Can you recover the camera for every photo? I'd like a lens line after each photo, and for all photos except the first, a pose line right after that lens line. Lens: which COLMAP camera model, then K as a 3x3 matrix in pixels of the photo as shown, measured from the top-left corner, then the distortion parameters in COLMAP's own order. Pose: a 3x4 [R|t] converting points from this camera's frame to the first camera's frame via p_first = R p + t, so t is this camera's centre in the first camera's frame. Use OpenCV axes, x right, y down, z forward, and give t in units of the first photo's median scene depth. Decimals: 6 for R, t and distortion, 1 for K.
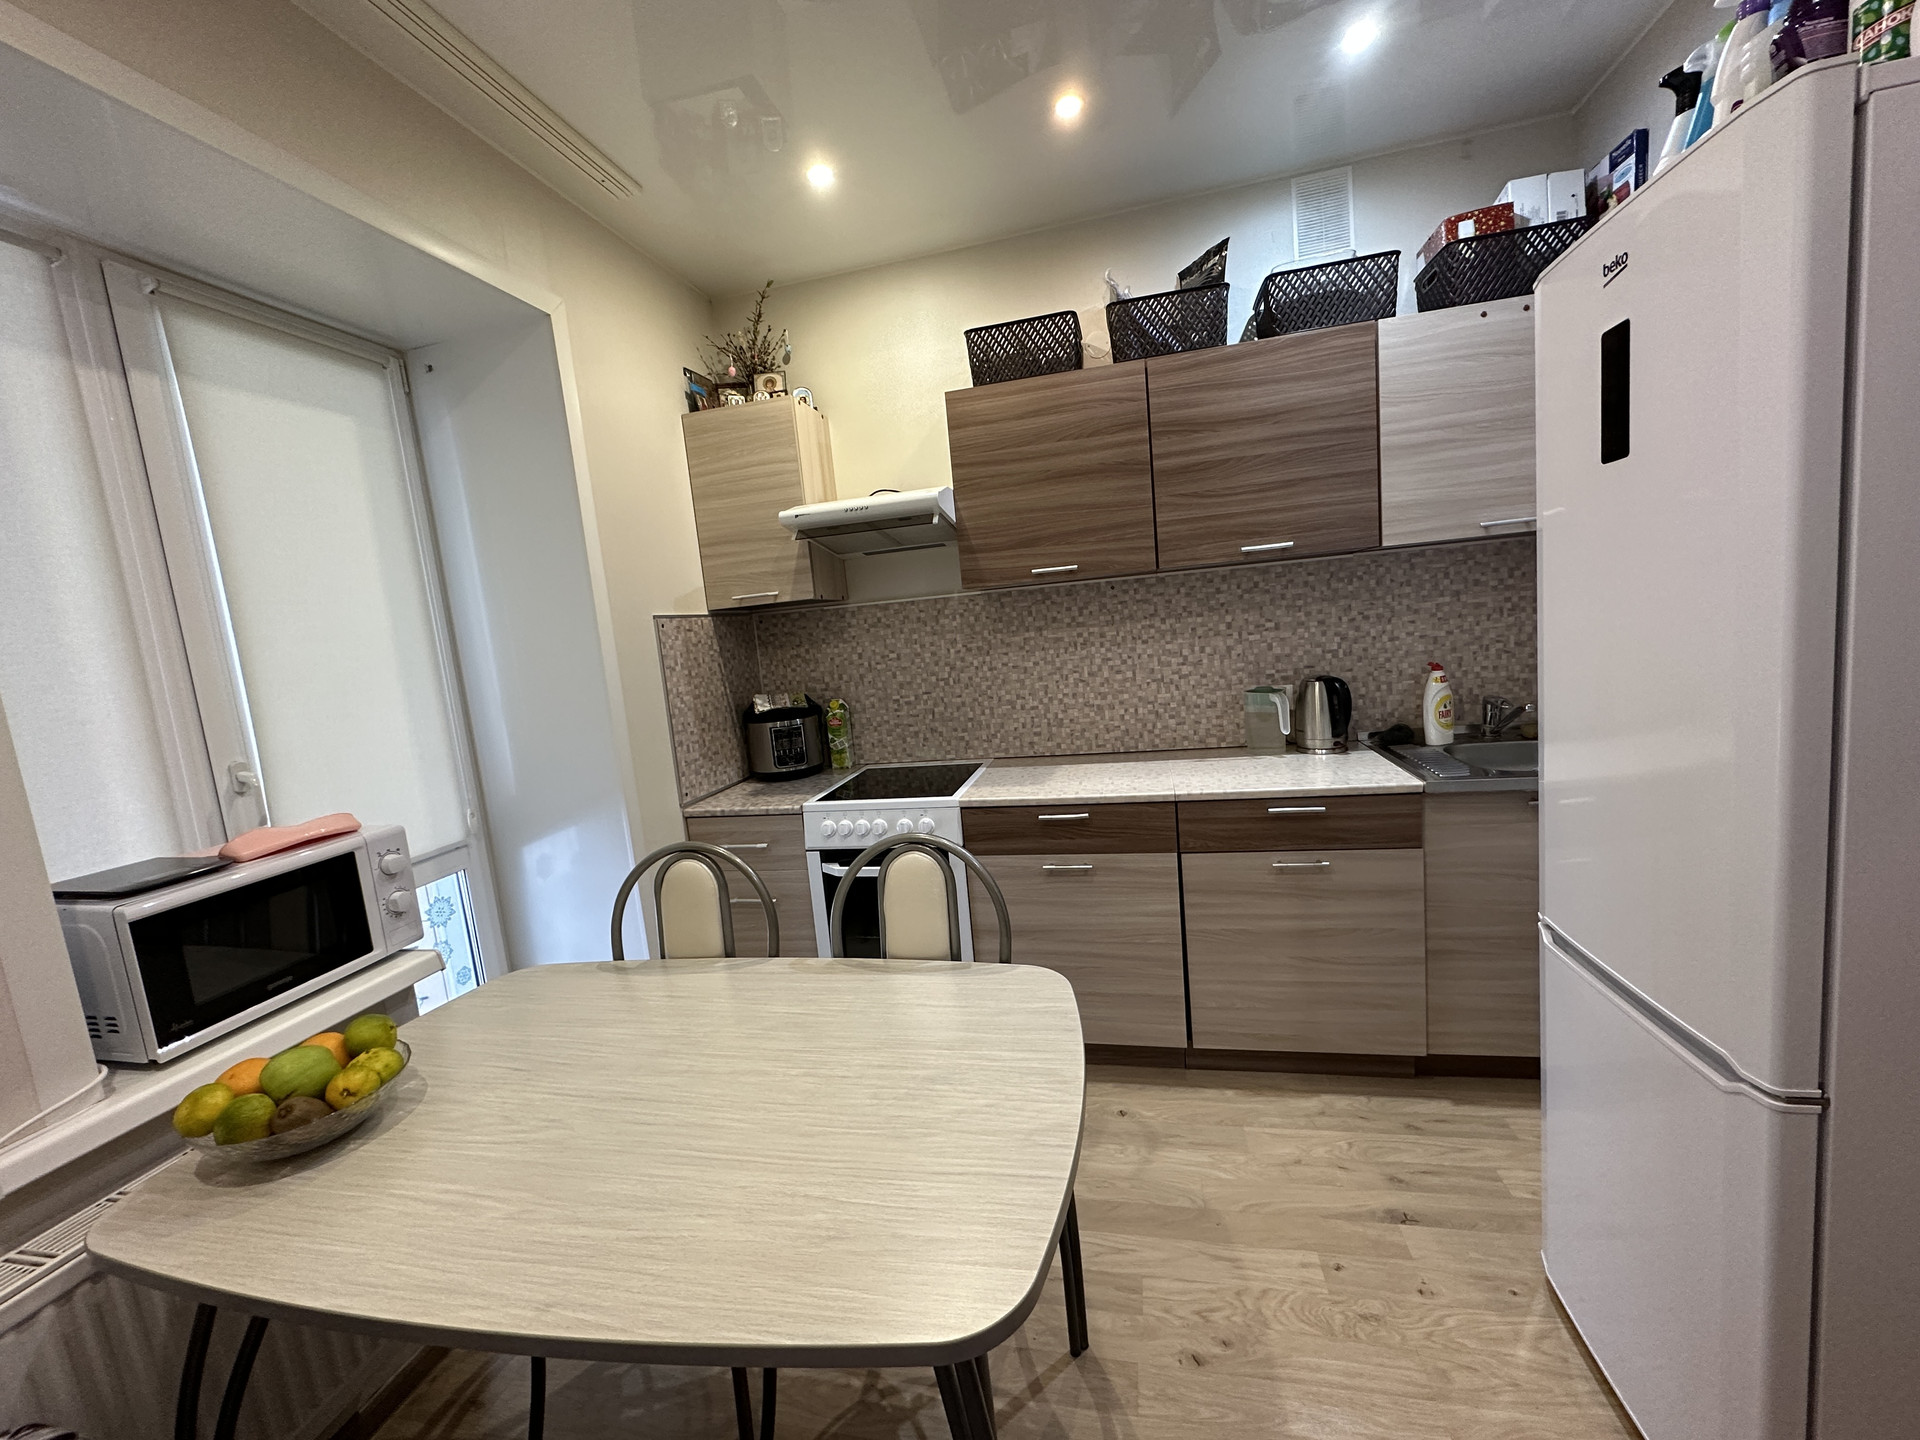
lens RADIAL K [[763.6, 0, 960.6], [0, 763.6, 719.8], [0, 0, 1]] dist [-0.000088, -0.000244]
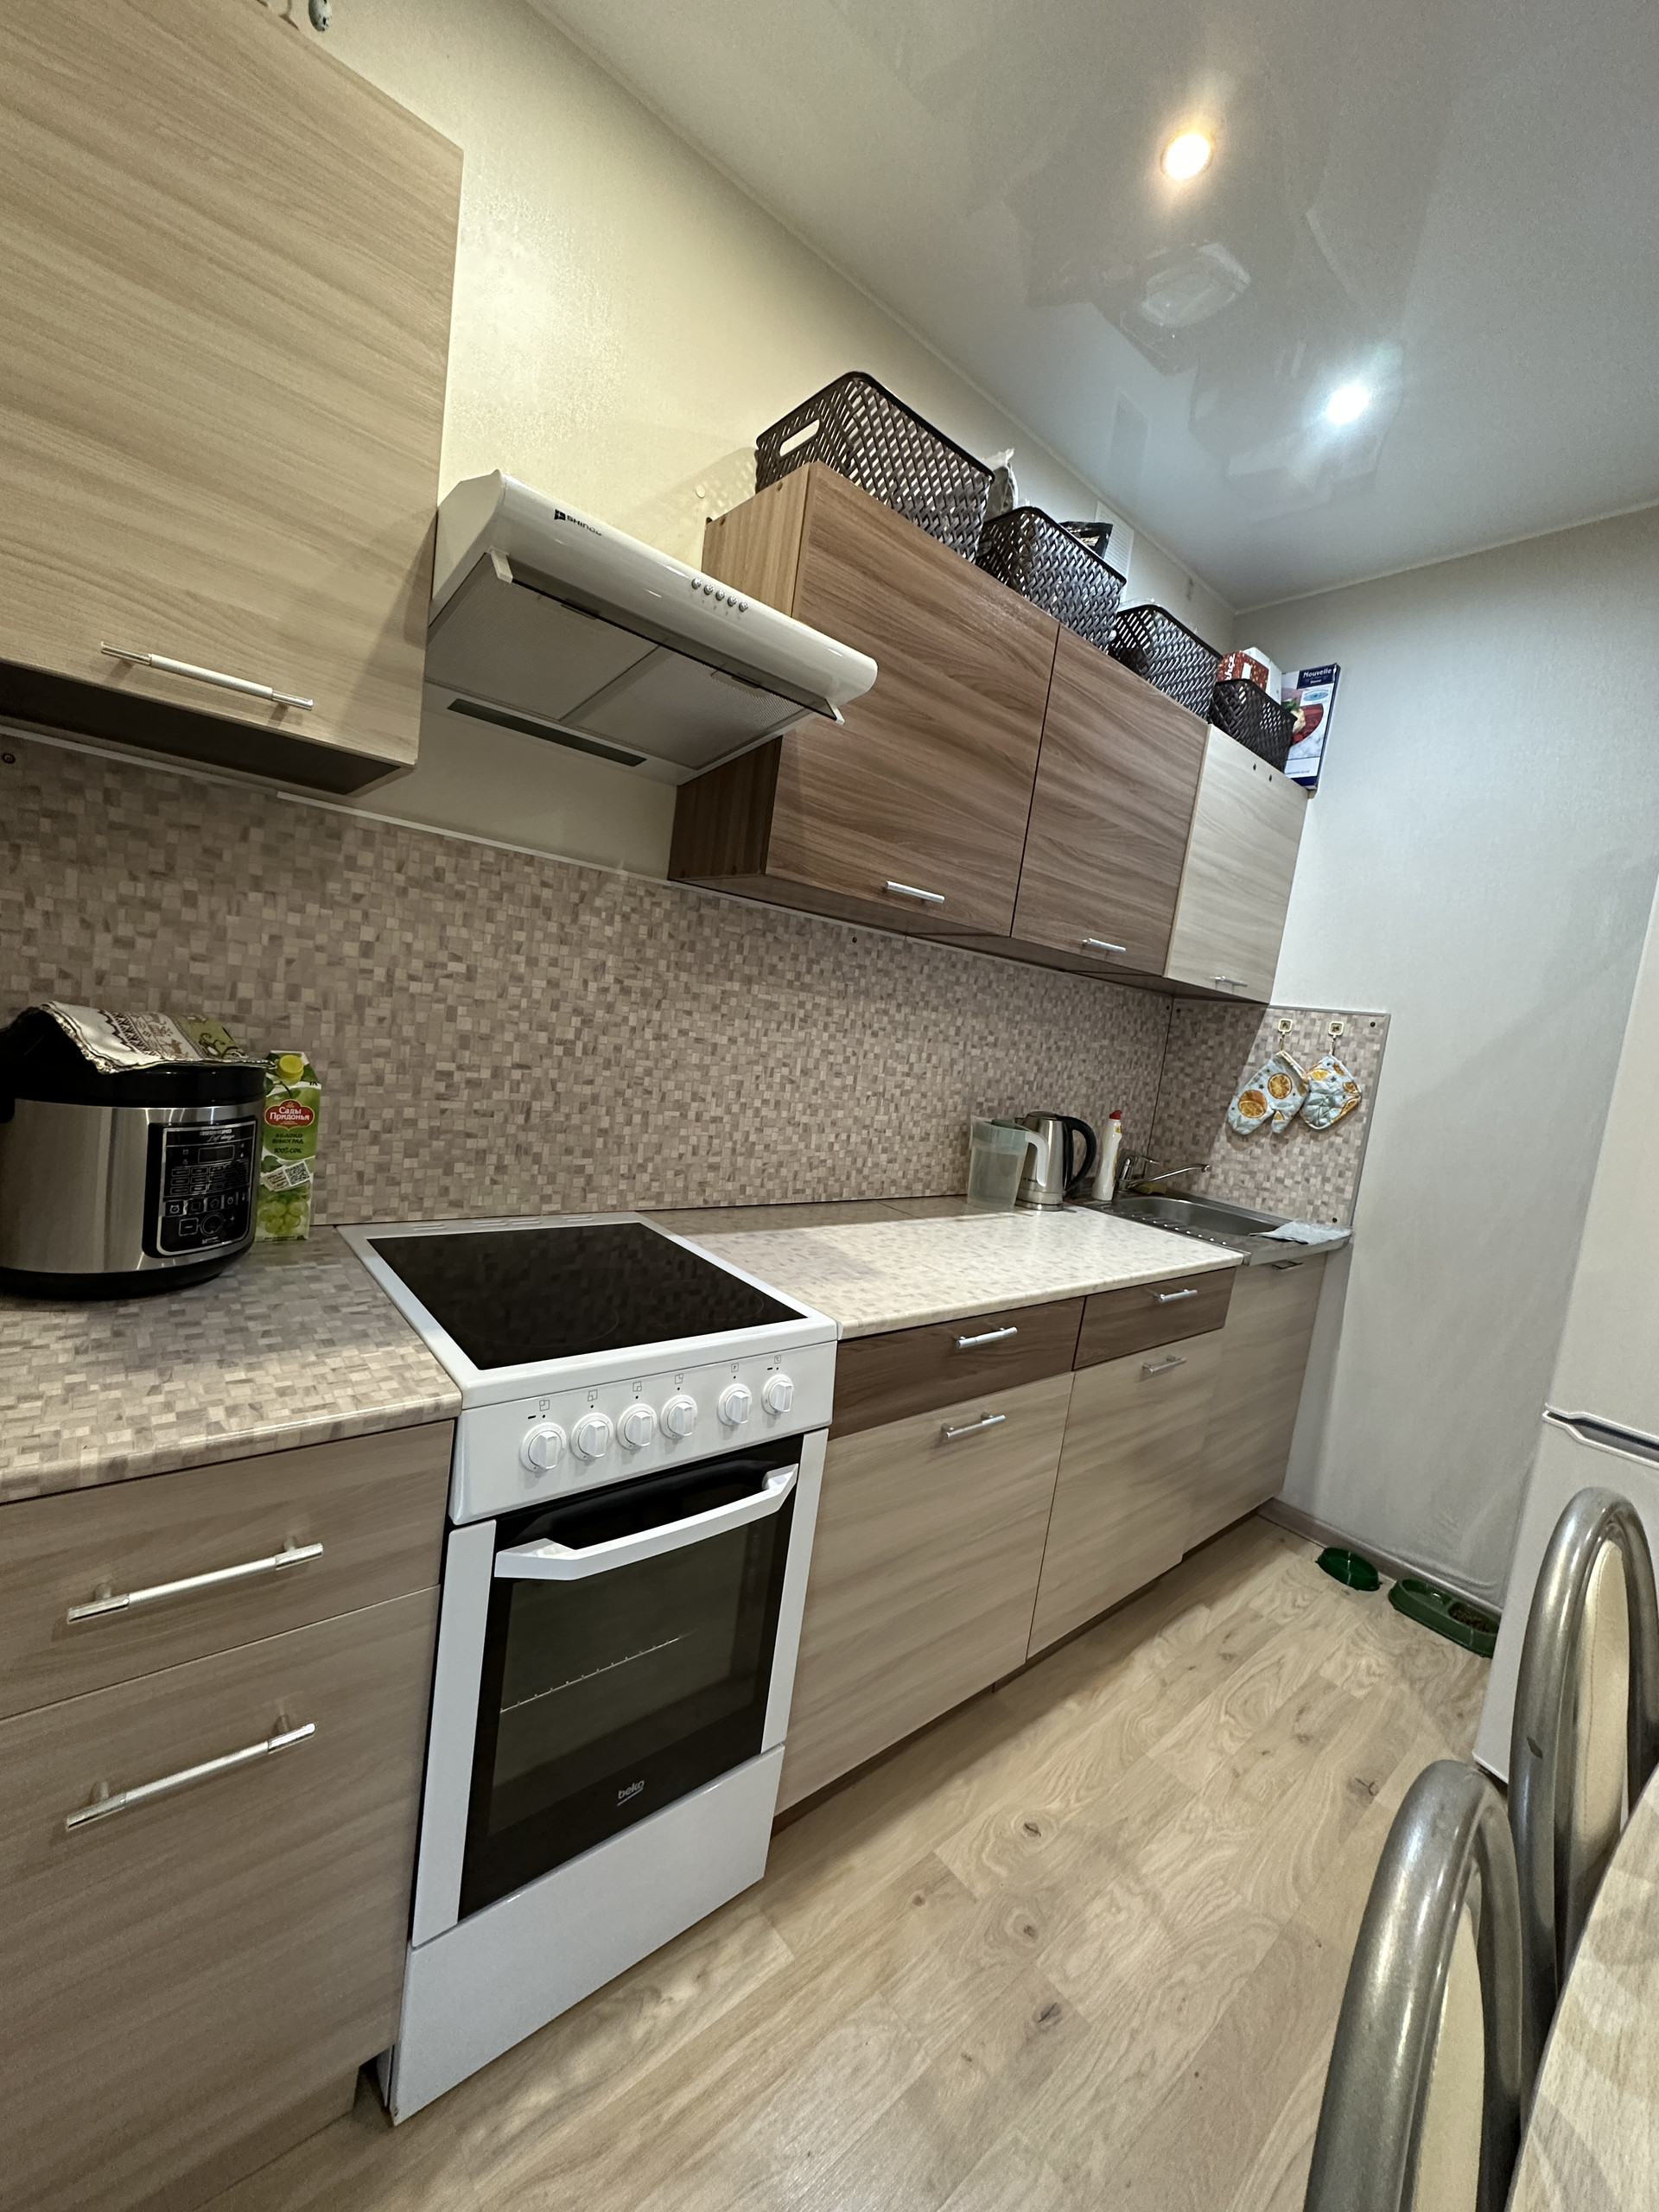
lens RADIAL K [[879.8, 0, 834.7], [0, 879.8, 1105.7], [0, 0, 1]] dist [-0.000088, -0.000244]
pose [[0.573624, 0.086531, 0.814536, -0.385800], [-0.079889, 0.995574, -0.049503, -0.001258], [-0.815214, -0.036676, 0.577998, 0.593476]]
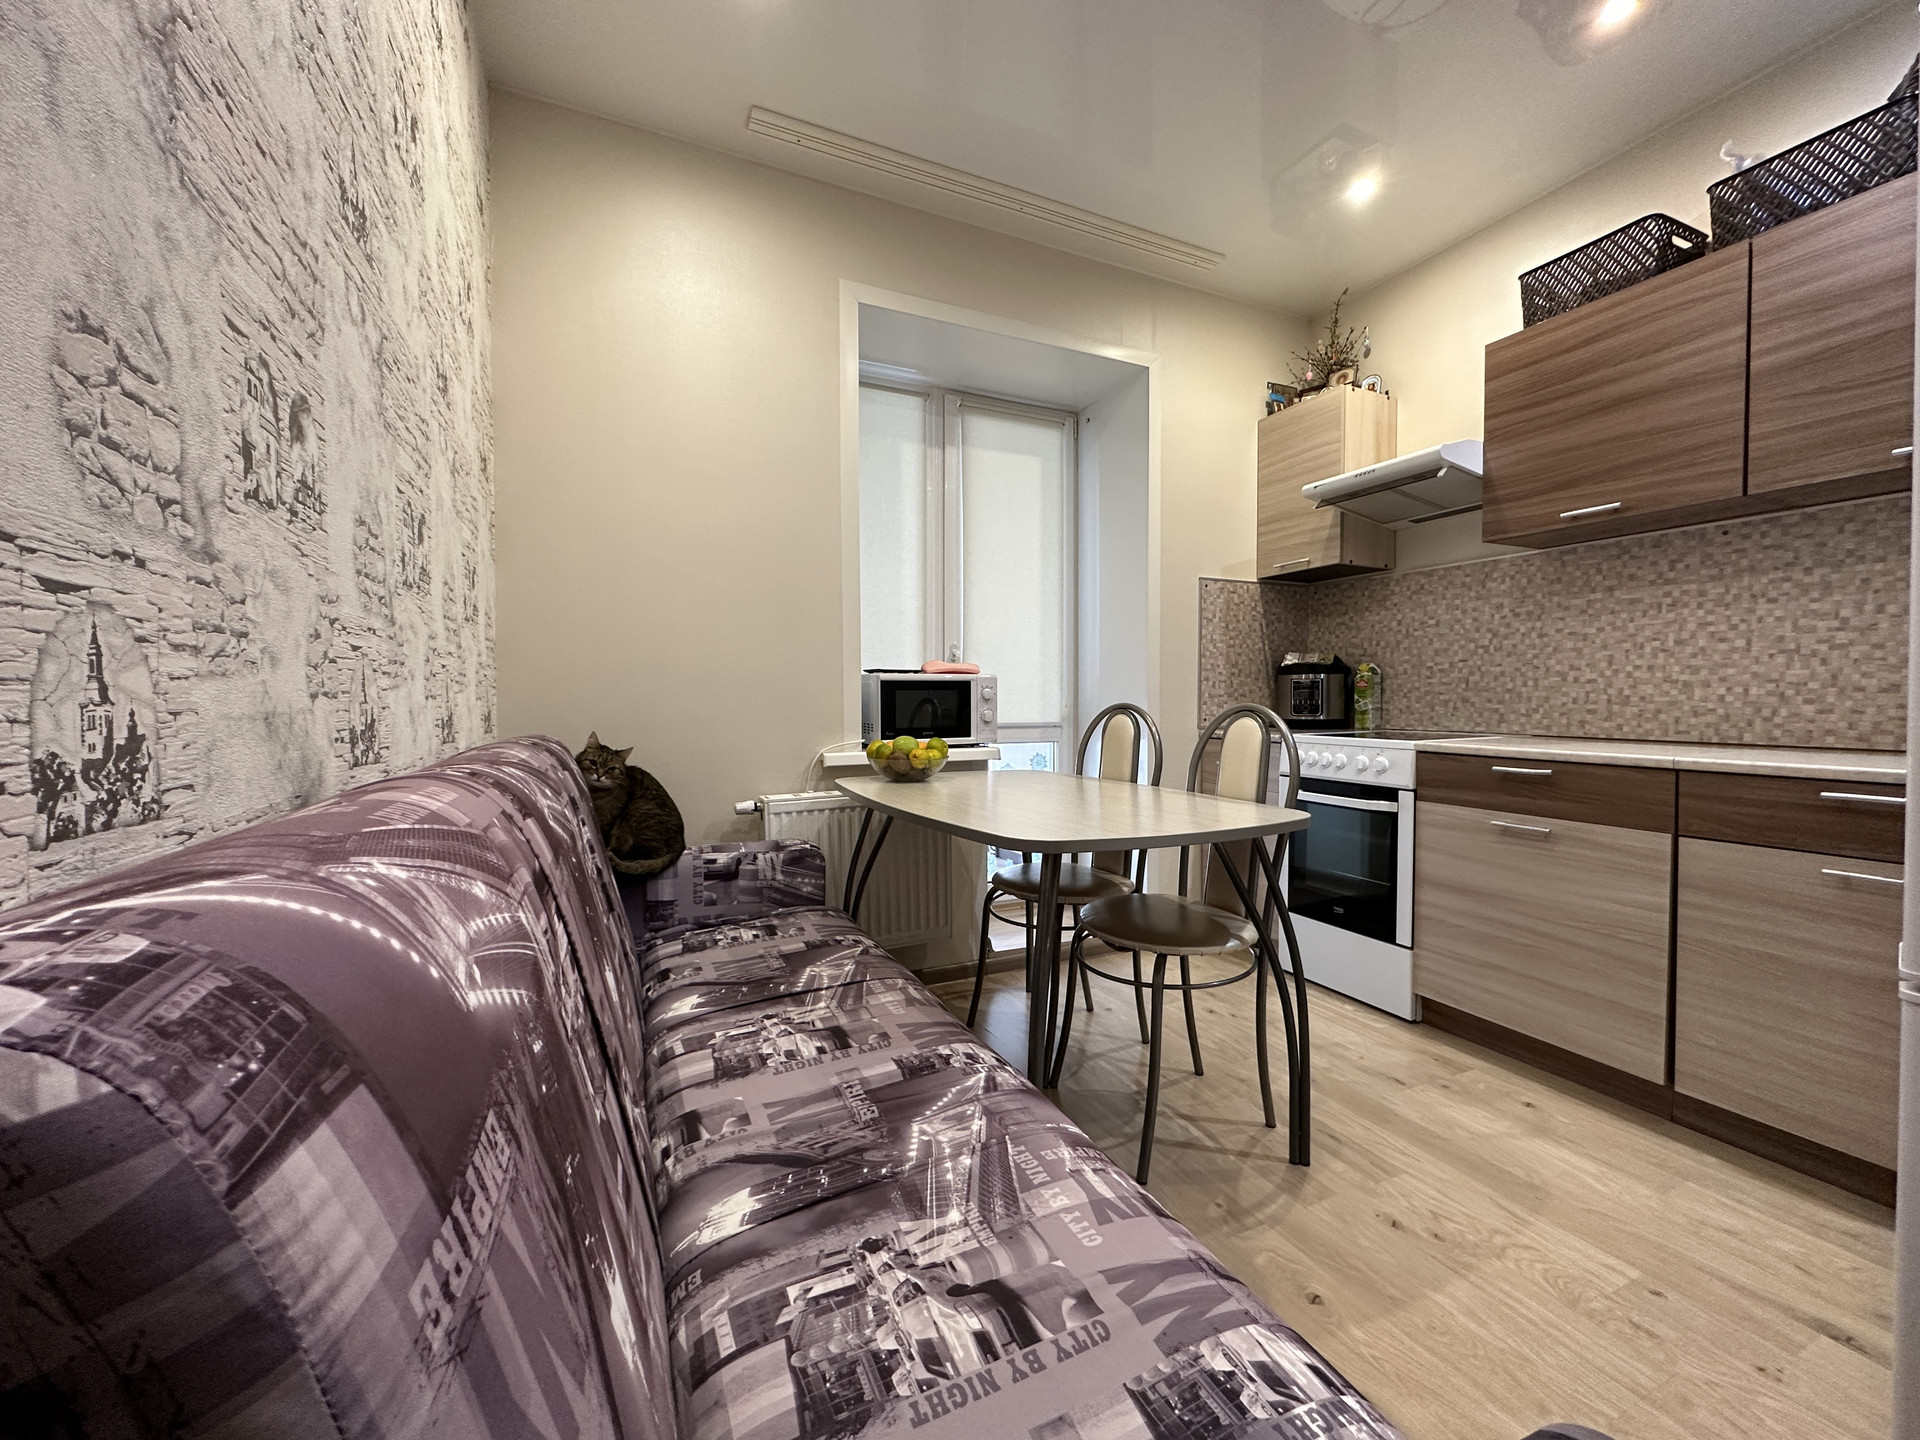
lens RADIAL K [[763.6, 0, 959.4], [0, 763.6, 720.6], [0, 0, 1]] dist [-0.000088, -0.000244]
pose [[0.607396, 0.114318, -0.786131, 0.362103], [-0.154191, 0.987737, 0.024501, 0.122888], [0.779292, 0.106333, 0.617574, -0.088567]]
